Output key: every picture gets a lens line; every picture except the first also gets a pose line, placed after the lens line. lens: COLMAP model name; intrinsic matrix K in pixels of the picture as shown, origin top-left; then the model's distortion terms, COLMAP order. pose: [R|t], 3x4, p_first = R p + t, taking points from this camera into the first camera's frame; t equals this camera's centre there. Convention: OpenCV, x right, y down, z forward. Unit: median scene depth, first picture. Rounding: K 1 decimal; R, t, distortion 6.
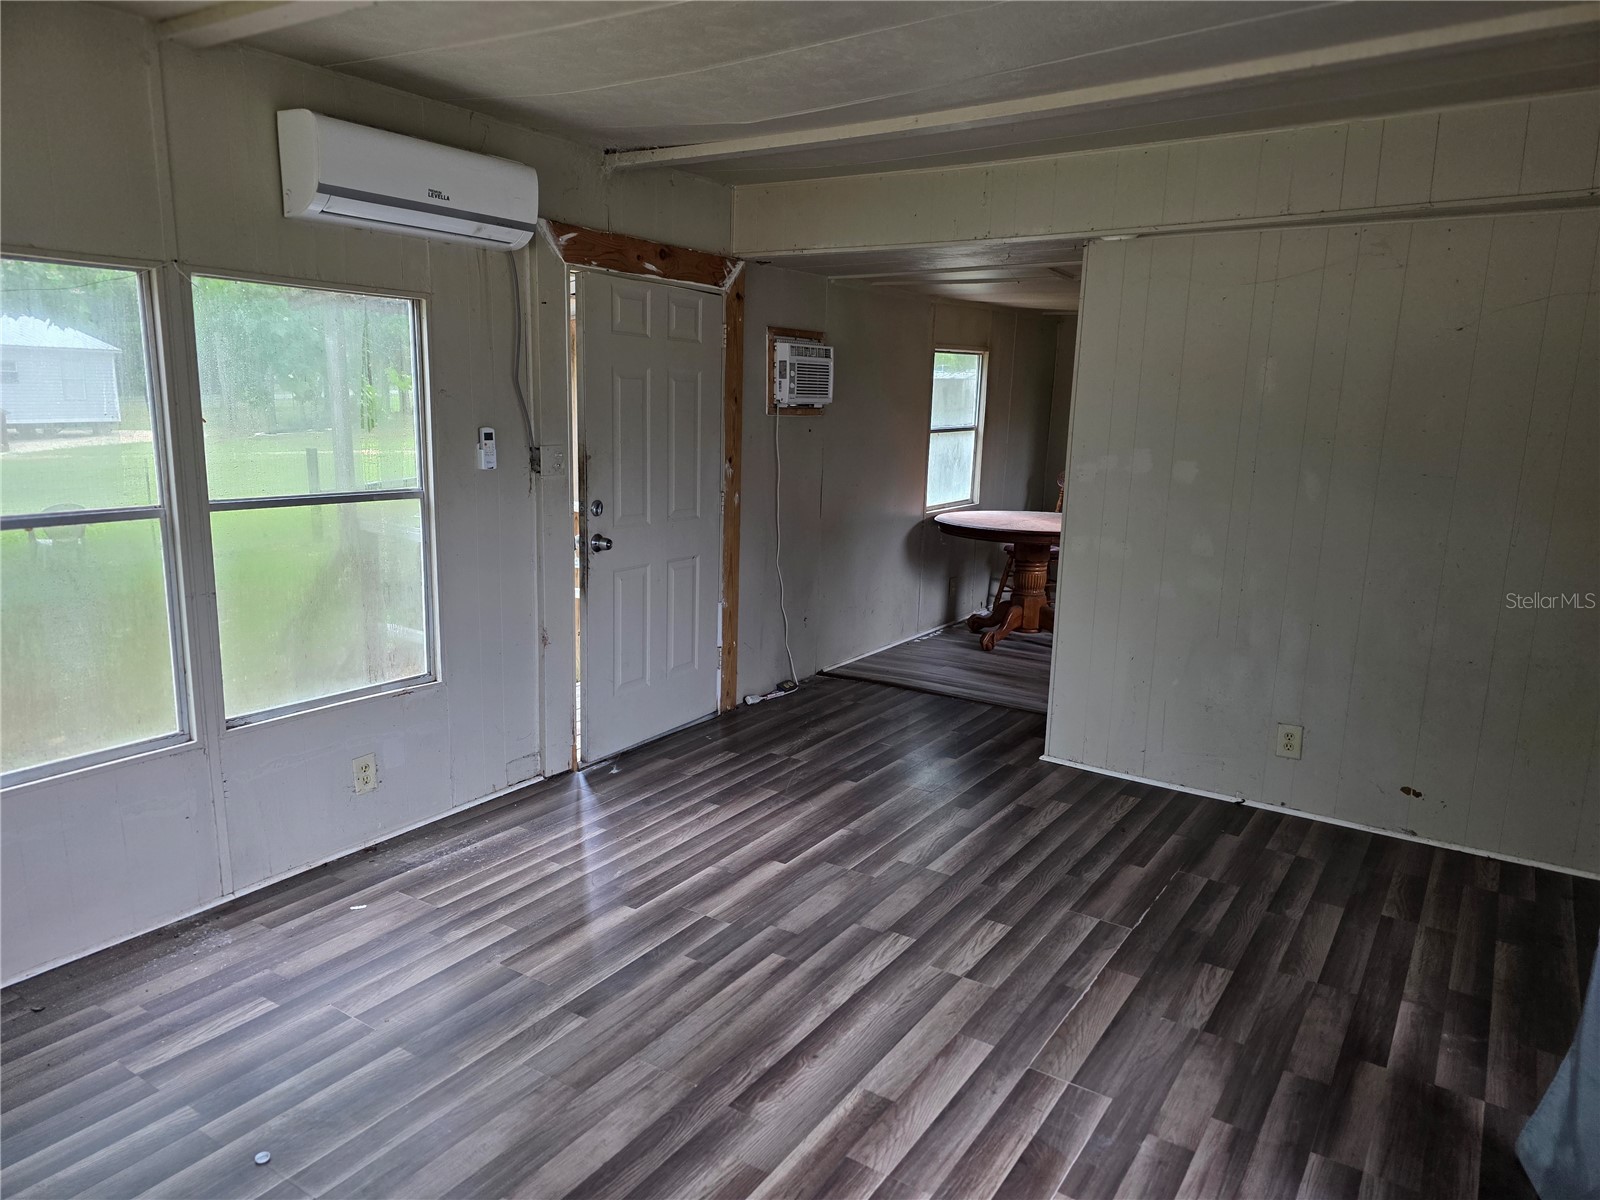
lens RADIAL K [[1069.5, 0, 797.4], [0, 1069.5, 601.9], [0, 0, 1]] dist [0.008290, 0.001654]
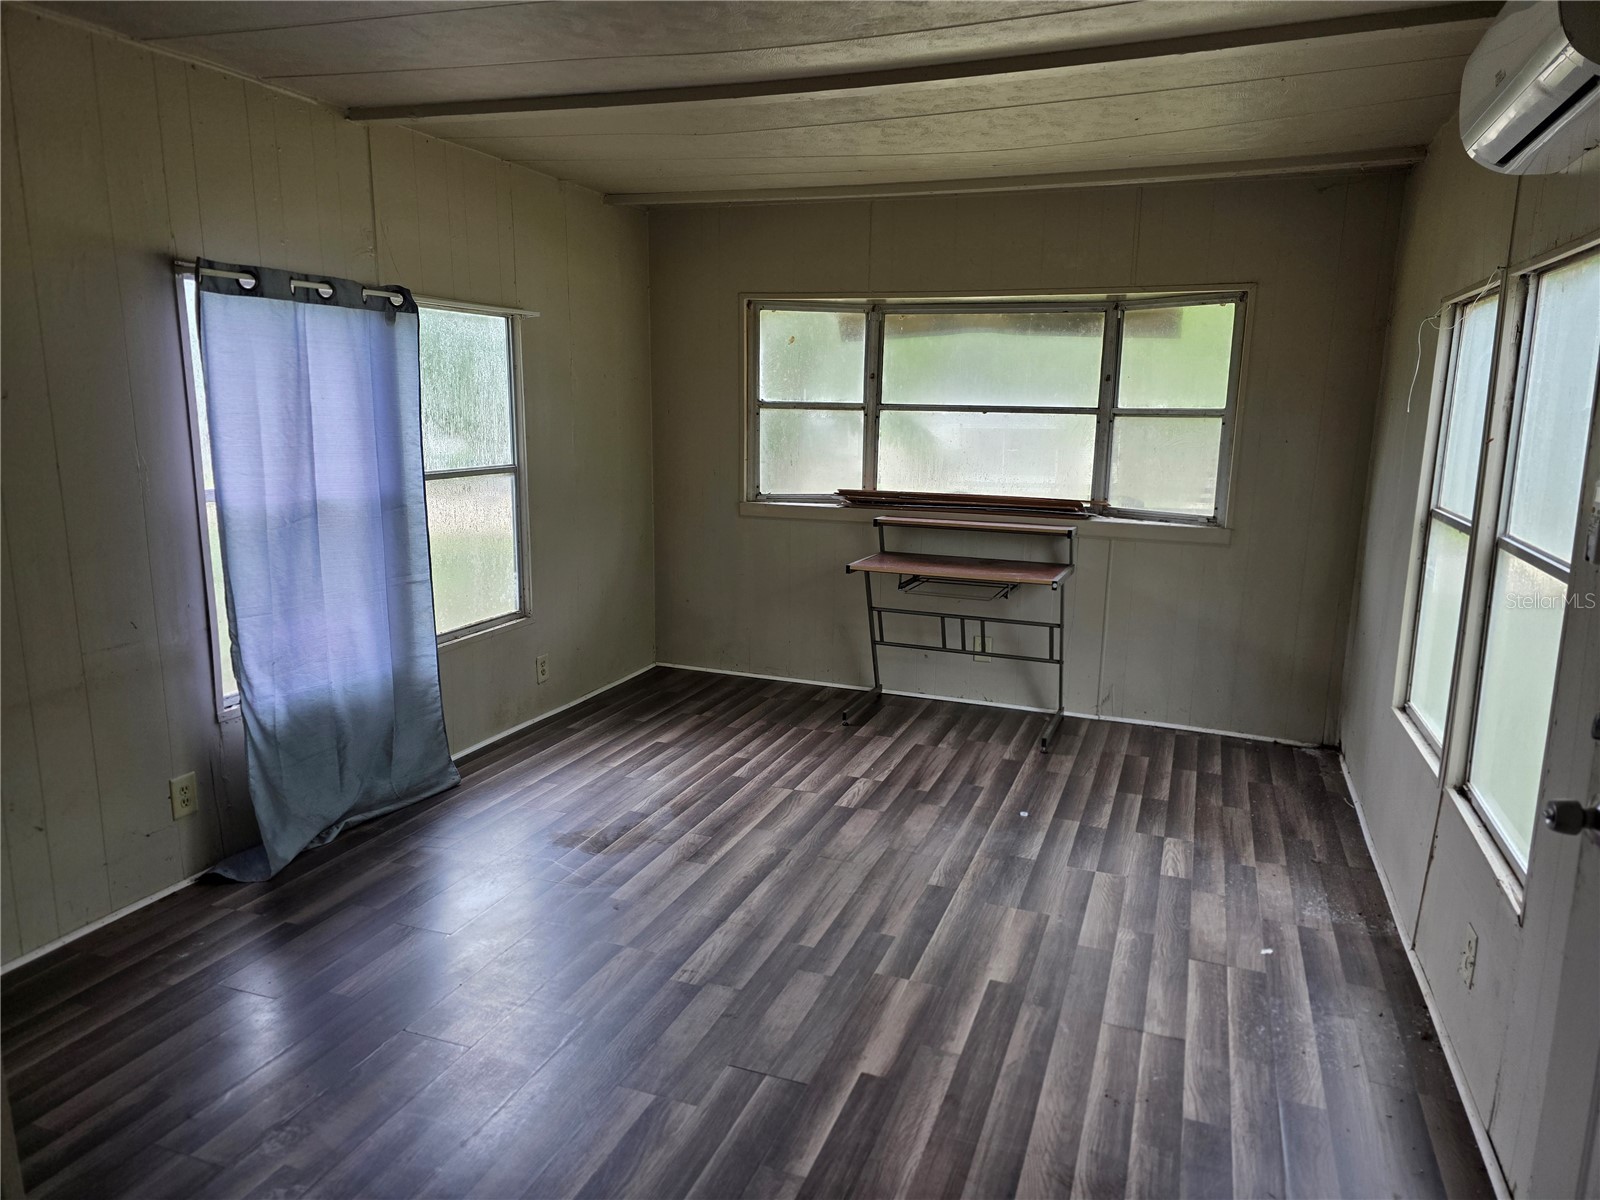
lens RADIAL K [[1069.5, 0, 799.9], [0, 1069.5, 602.3], [0, 0, 1]] dist [0.008290, 0.001654]
pose [[-0.974072, 0.007410, -0.226117, 0.215863], [-0.075267, 0.931918, 0.354773, -0.329669], [0.213351, 0.362594, -0.907197, 1.805805]]
